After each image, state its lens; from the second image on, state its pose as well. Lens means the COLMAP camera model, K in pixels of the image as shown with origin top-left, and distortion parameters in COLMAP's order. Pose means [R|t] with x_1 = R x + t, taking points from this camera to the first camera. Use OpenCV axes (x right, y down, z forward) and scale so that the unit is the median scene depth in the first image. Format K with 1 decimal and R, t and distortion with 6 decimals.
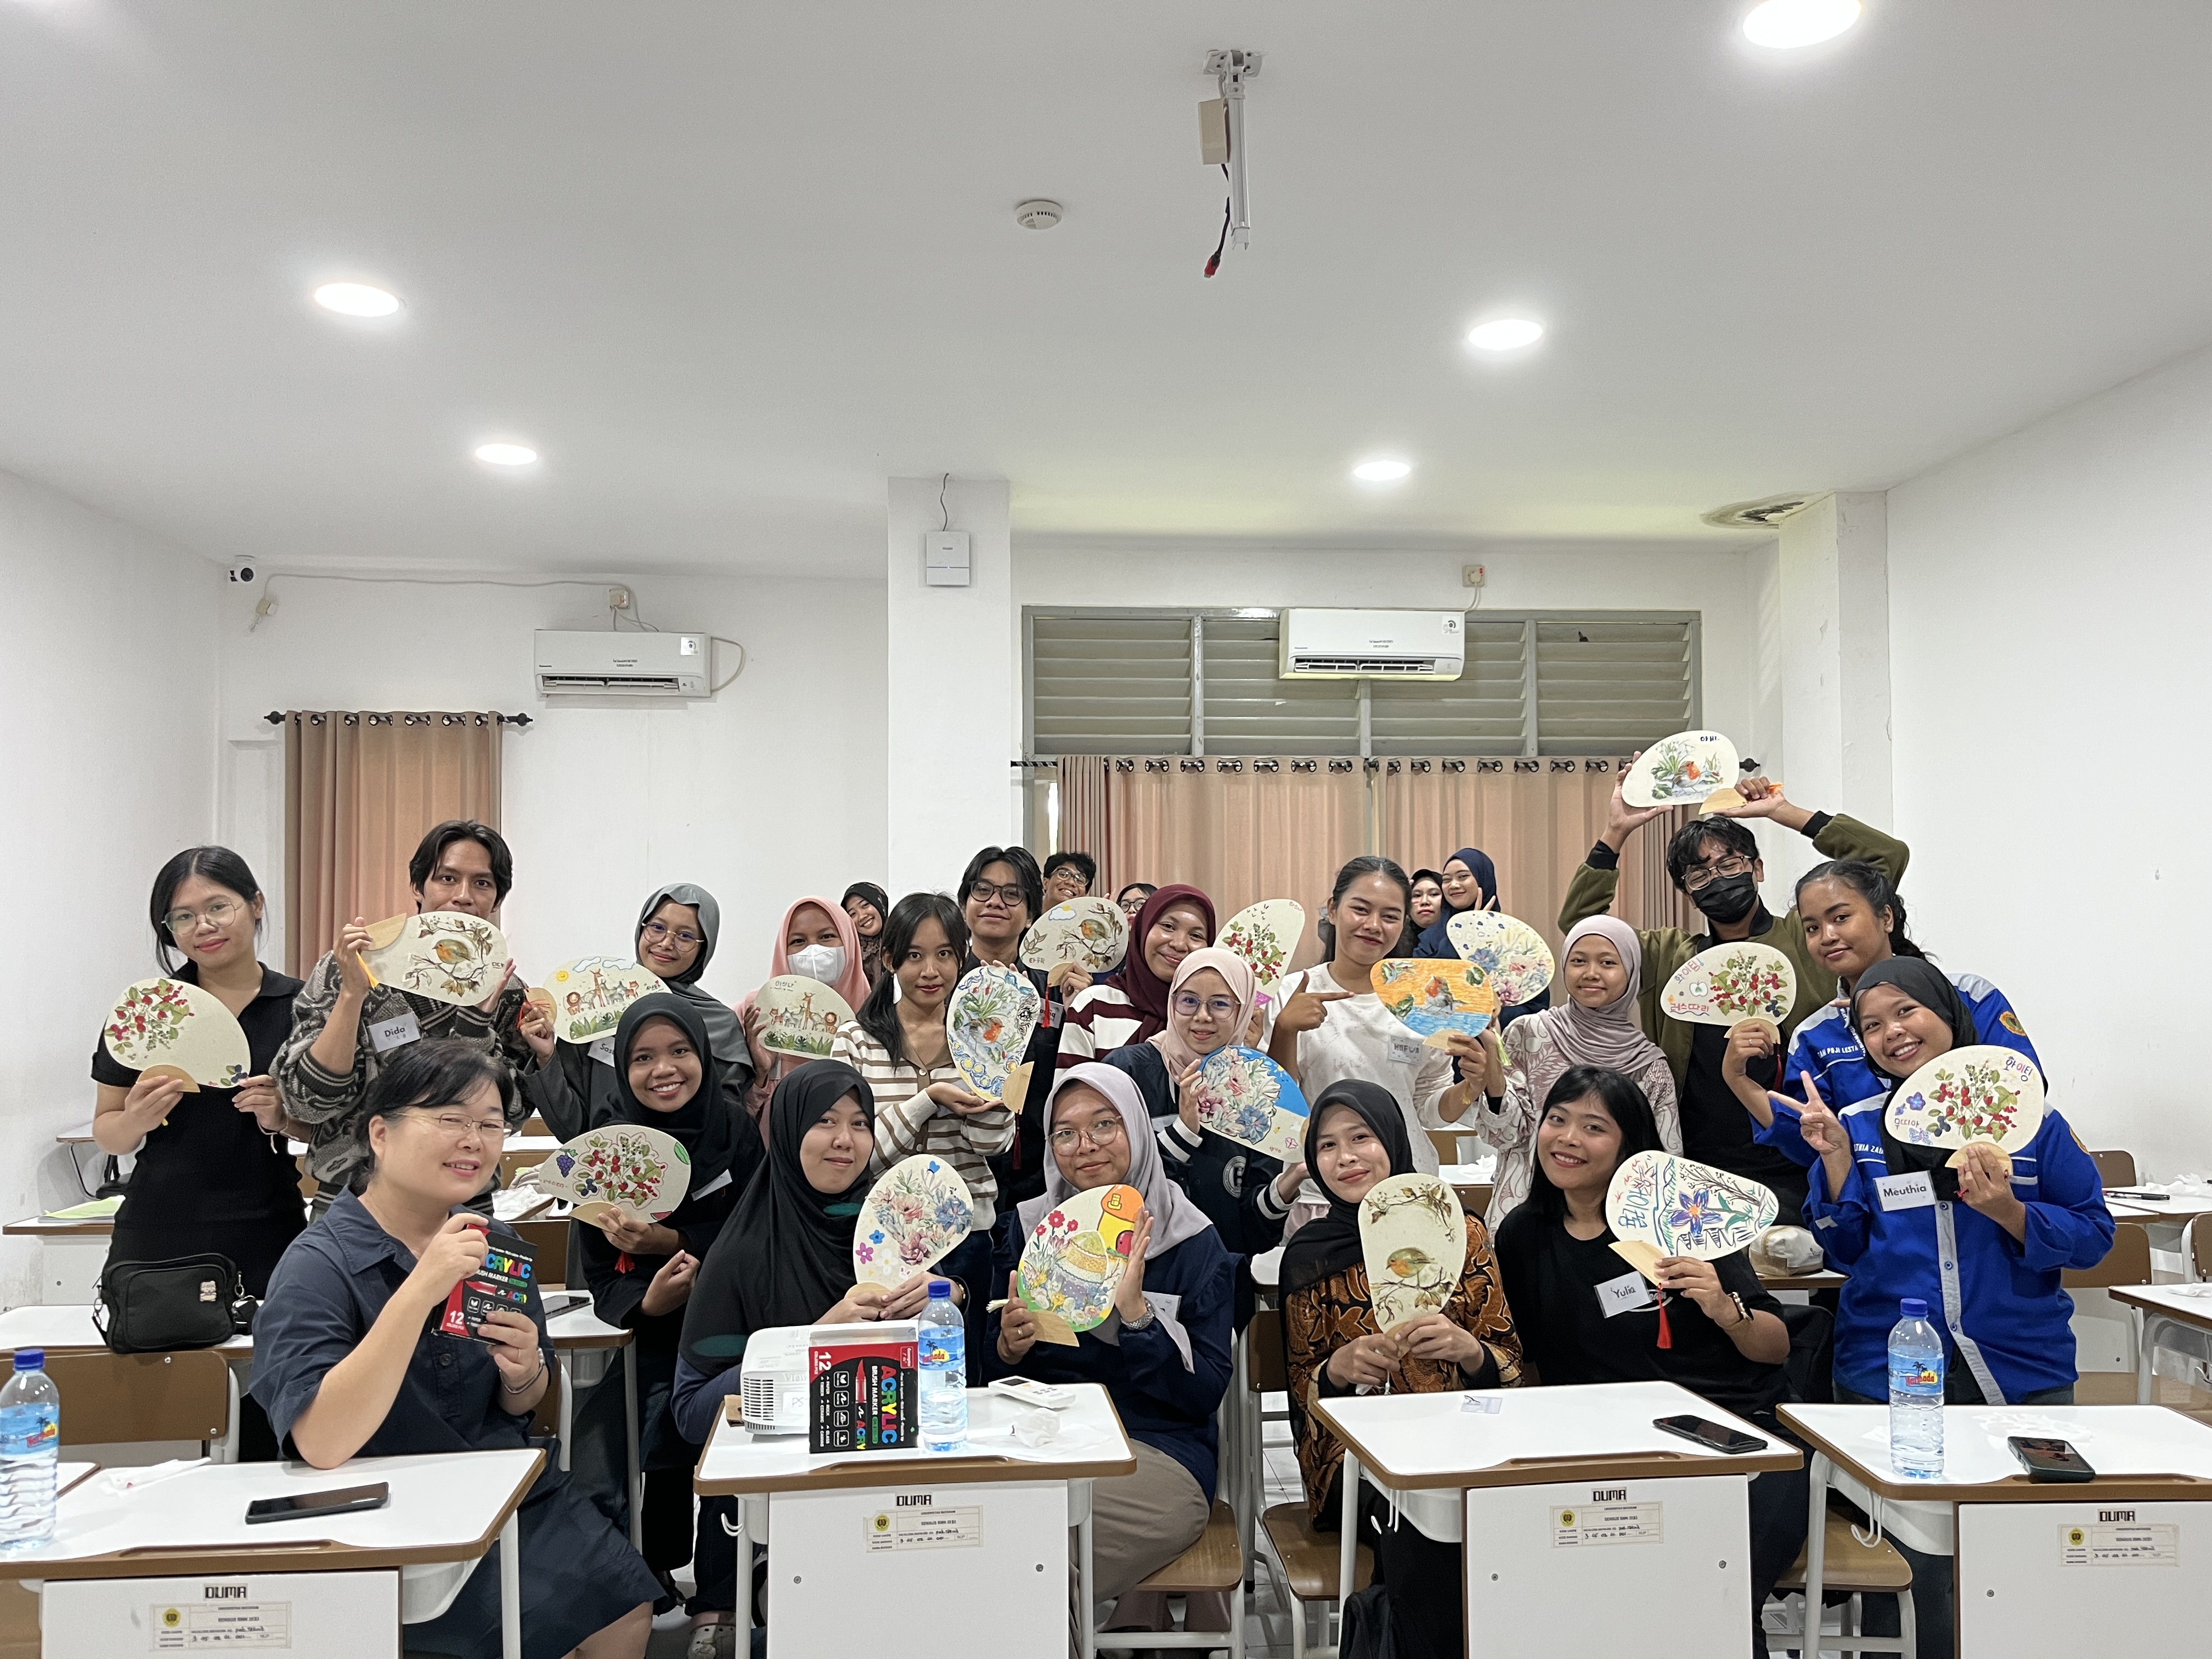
lens RADIAL K [[1673.6, 0, 1115.2], [0, 1673.6, 828.2], [0, 0, 1]] dist [0.101271, -0.124865]
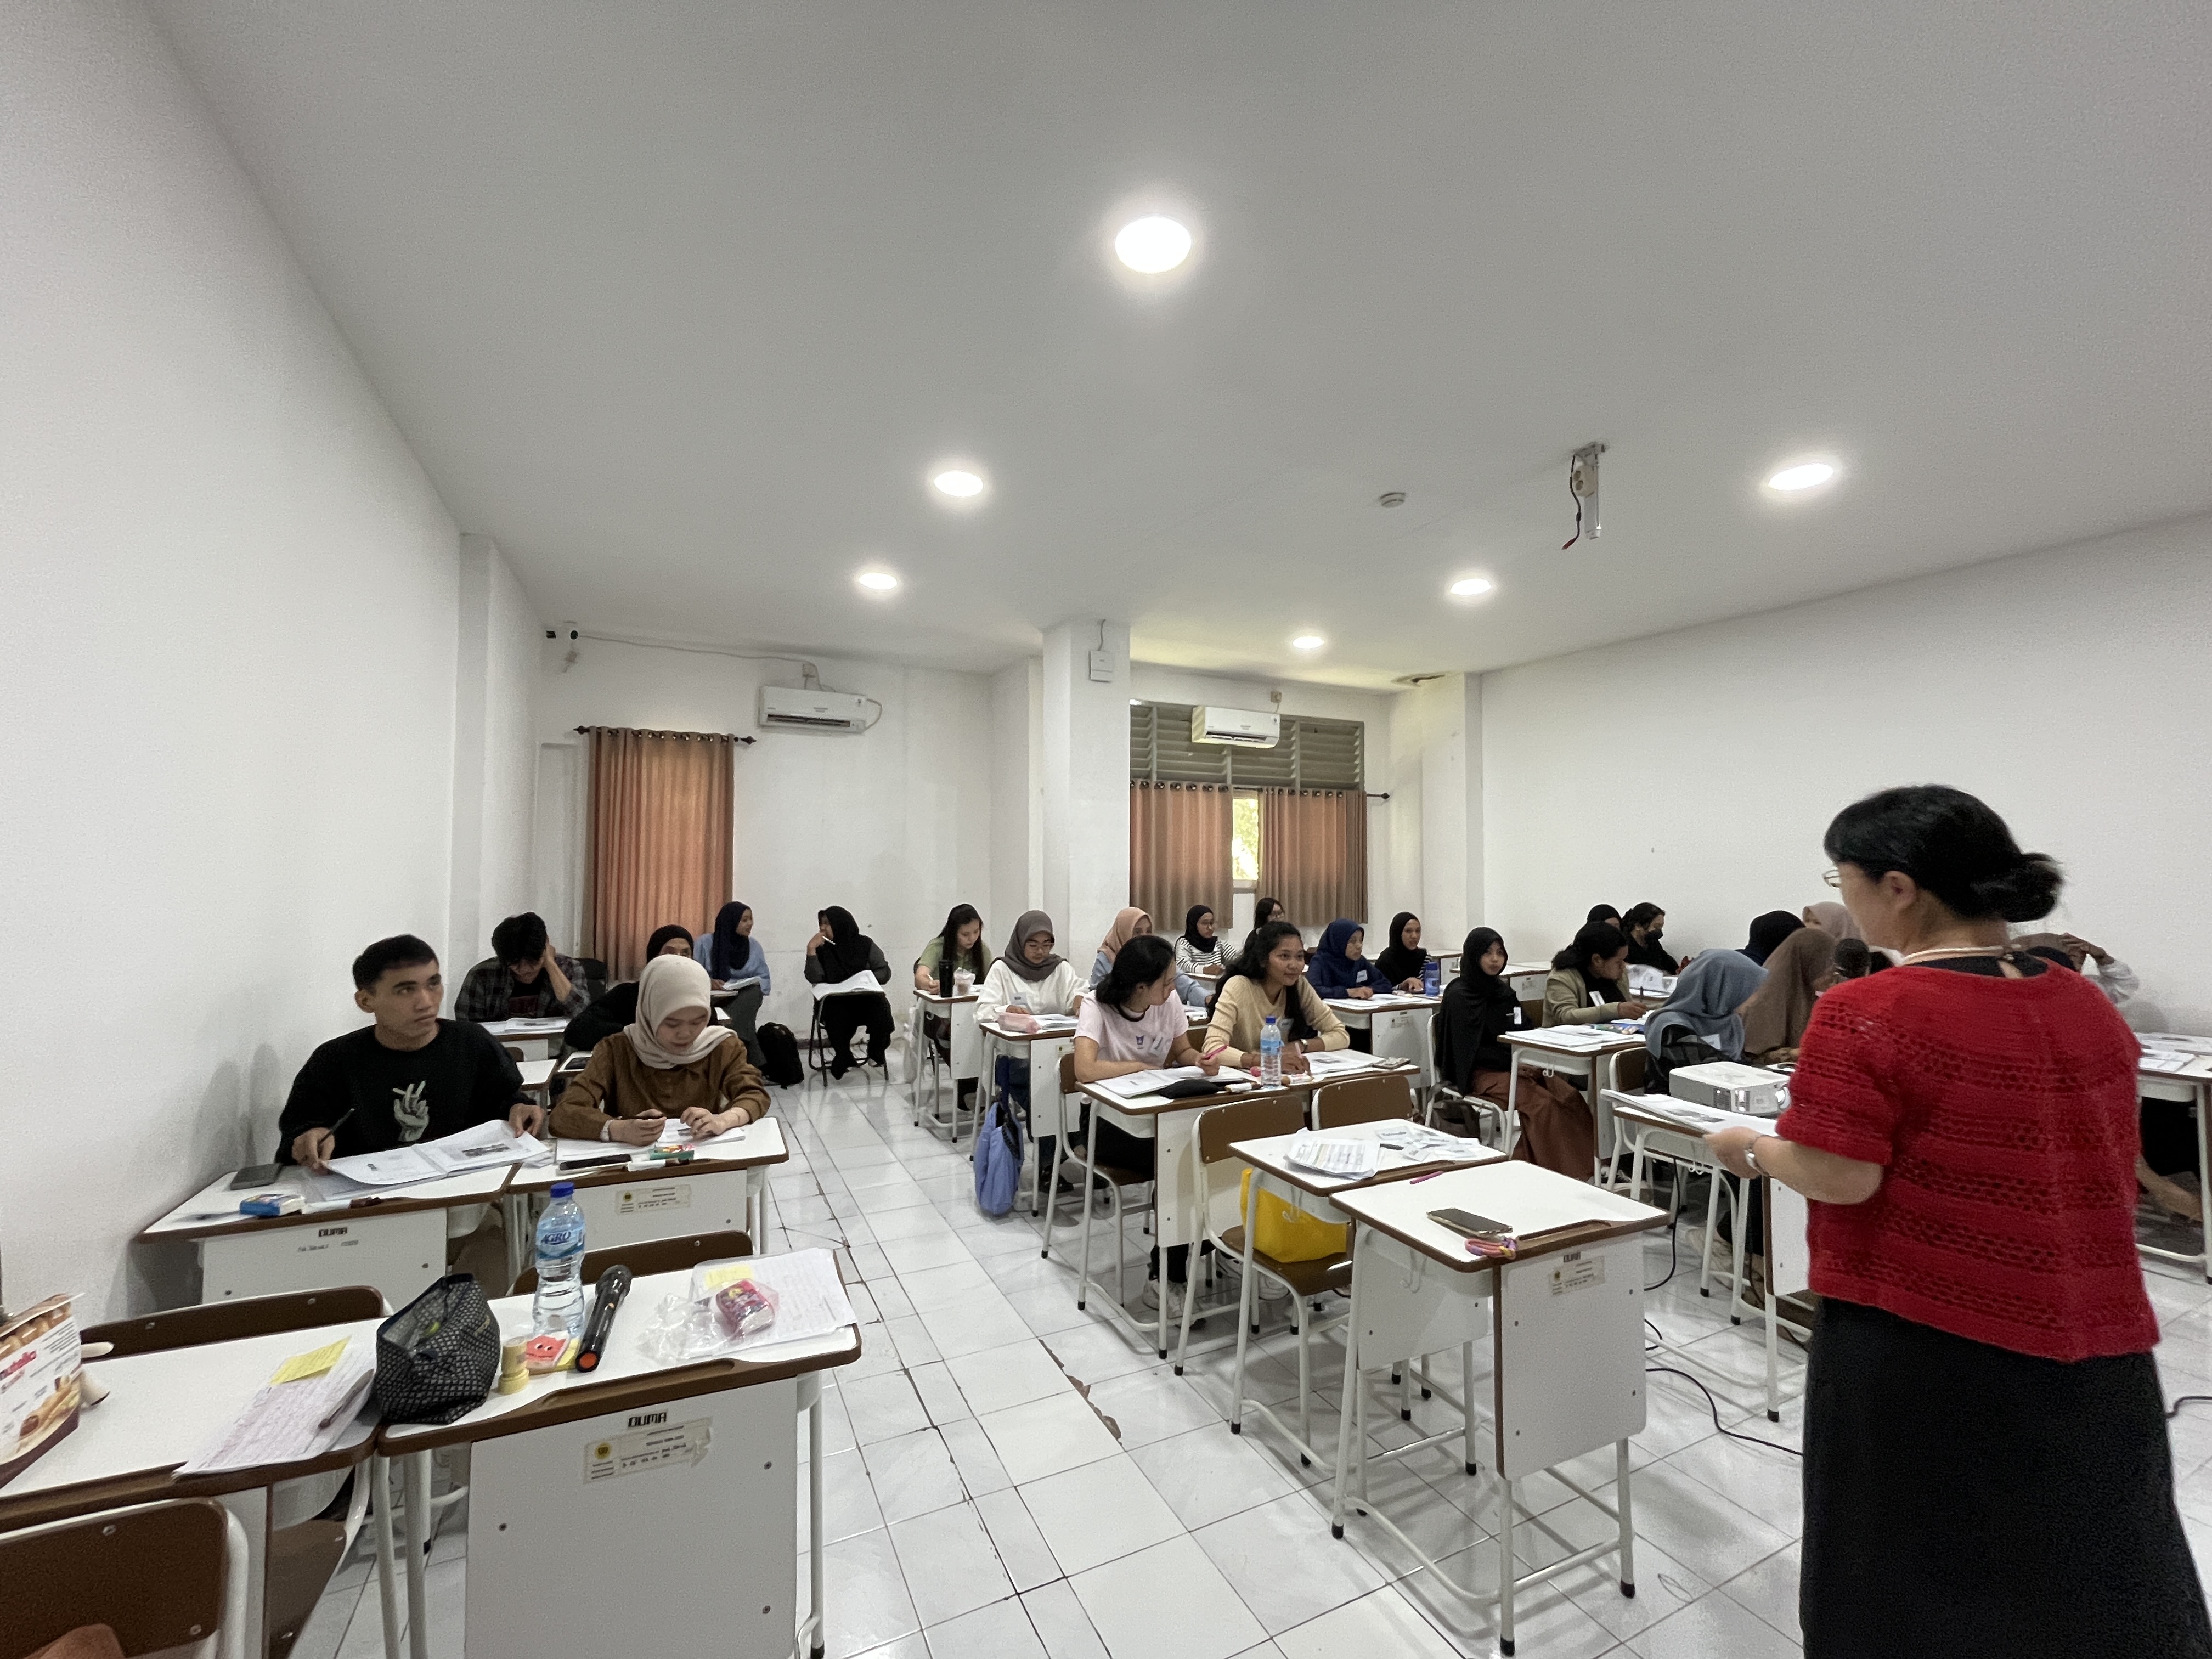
lens RADIAL K [[894.0, 0, 1102.3], [0, 894.0, 836.2], [0, 0, 1]] dist [-0.000765, -0.000050]
pose [[0.932617, 0.020329, 0.360294, -0.367571], [-0.026808, 0.999556, 0.012994, 0.008058], [-0.359870, -0.021777, 0.932748, 0.081998]]
